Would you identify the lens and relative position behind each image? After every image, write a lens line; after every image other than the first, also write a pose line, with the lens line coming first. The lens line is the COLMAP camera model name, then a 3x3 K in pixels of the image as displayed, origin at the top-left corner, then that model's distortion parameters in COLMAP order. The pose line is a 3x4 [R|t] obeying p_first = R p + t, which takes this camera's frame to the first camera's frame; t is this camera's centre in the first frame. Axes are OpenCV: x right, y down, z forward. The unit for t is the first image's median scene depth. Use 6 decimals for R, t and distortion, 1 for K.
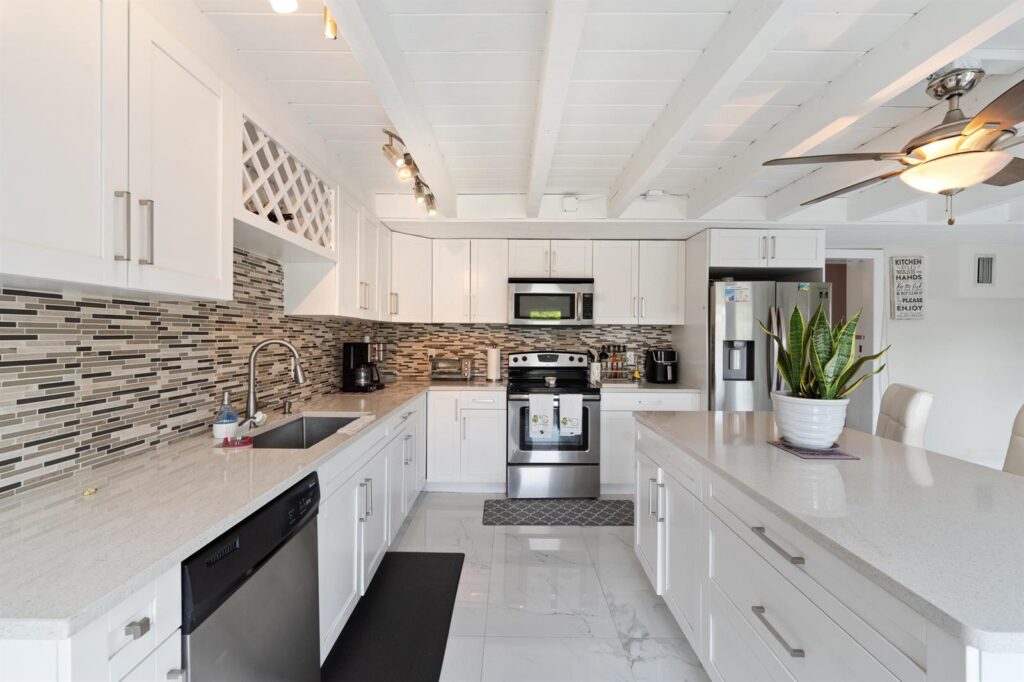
lens RADIAL K [[415.3, 0, 510.8], [0, 415.3, 335.4], [0, 0, 1]] dist [-0.000221, -0.000249]
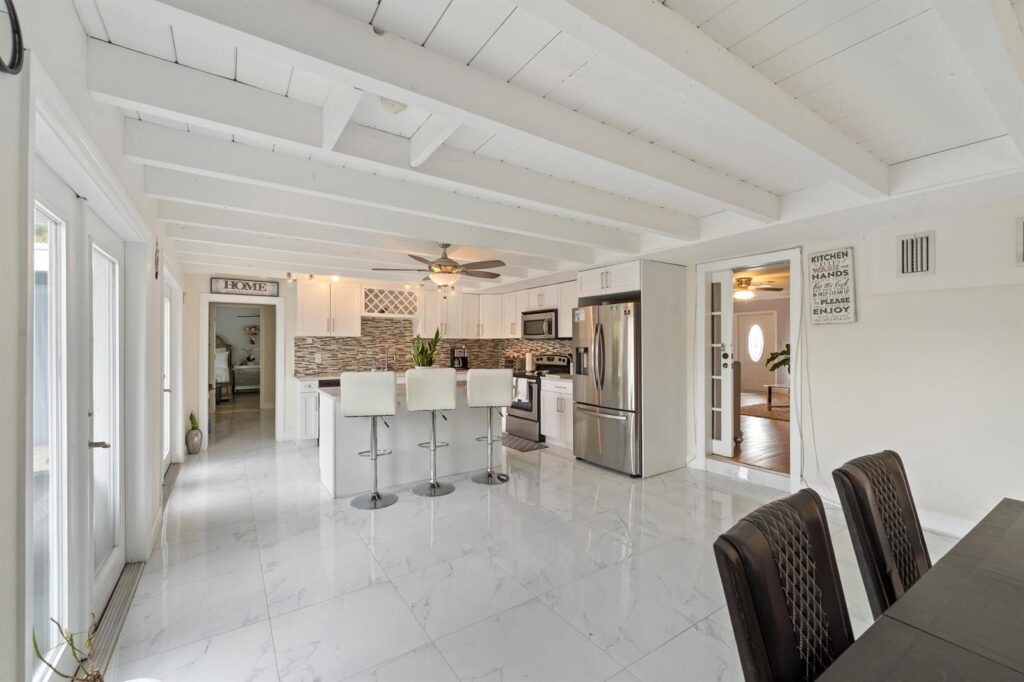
lens RADIAL K [[423.1, 0, 512.0], [0, 423.1, 341.0], [0, 0, 1]] dist [0.000369, -0.000038]
pose [[0.558708, -0.013119, -0.829260, 1.455710], [0.001384, 0.999888, -0.014886, 0.009973], [0.829363, 0.007169, 0.558664, -0.034841]]
